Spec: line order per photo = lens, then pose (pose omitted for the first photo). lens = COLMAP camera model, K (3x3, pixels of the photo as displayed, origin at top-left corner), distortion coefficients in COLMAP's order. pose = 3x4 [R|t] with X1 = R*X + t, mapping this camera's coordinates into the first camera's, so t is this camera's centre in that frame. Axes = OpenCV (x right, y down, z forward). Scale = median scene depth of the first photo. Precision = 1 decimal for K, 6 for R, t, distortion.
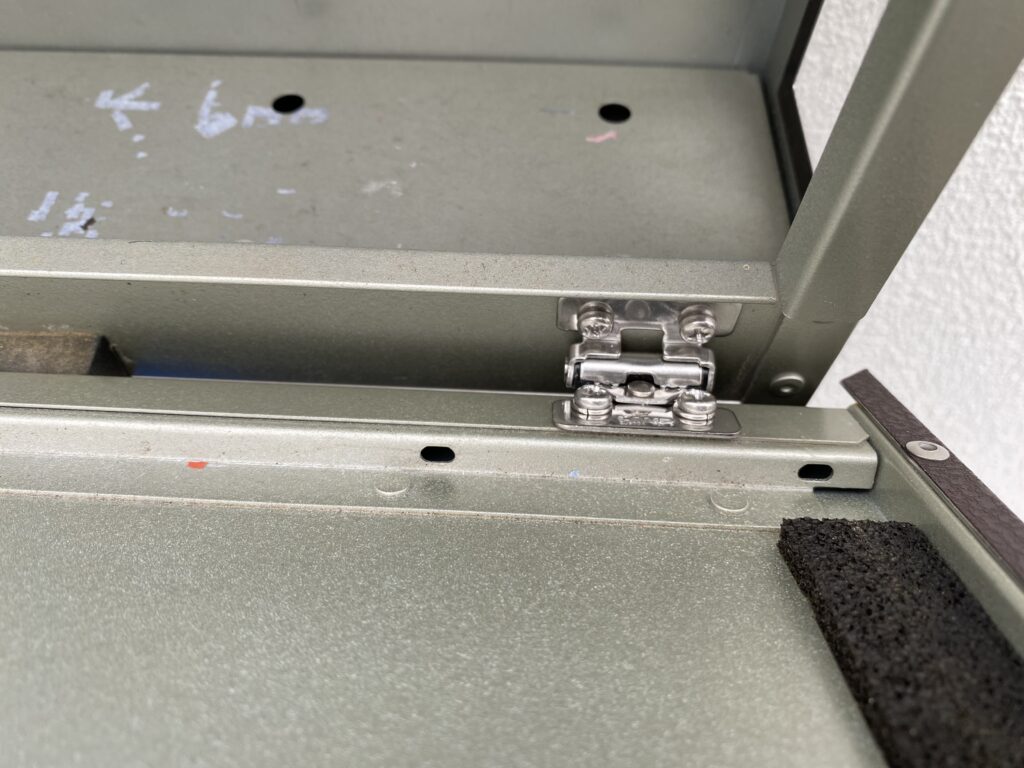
lens RADIAL K [[775.5, 0, 512.0], [0, 775.5, 384.0], [0, 0, 1]] dist [0.003161, -0.005874]
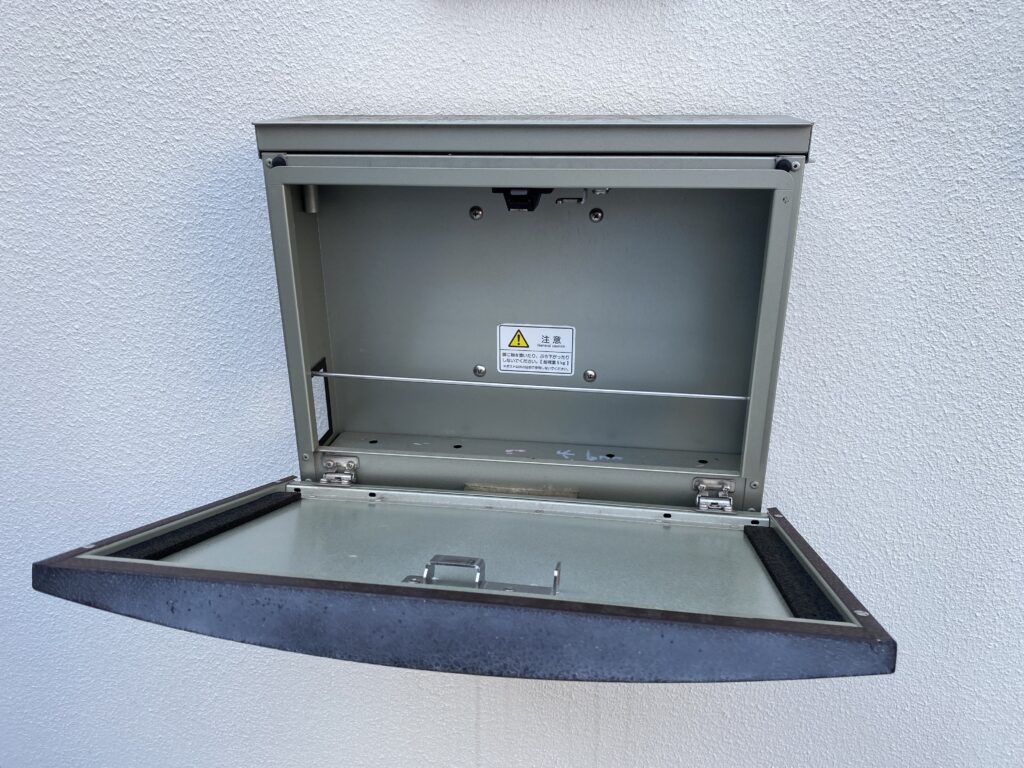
lens RADIAL K [[771.0, 0, 522.5], [0, 771.0, 382.2], [0, 0, 1]] dist [0.000895, -0.000646]
pose [[0.995298, 0.028230, -0.092655, -0.311130], [-0.077603, 0.804846, -0.588389, 1.239816], [0.057963, 0.592812, 0.803252, -1.754203]]
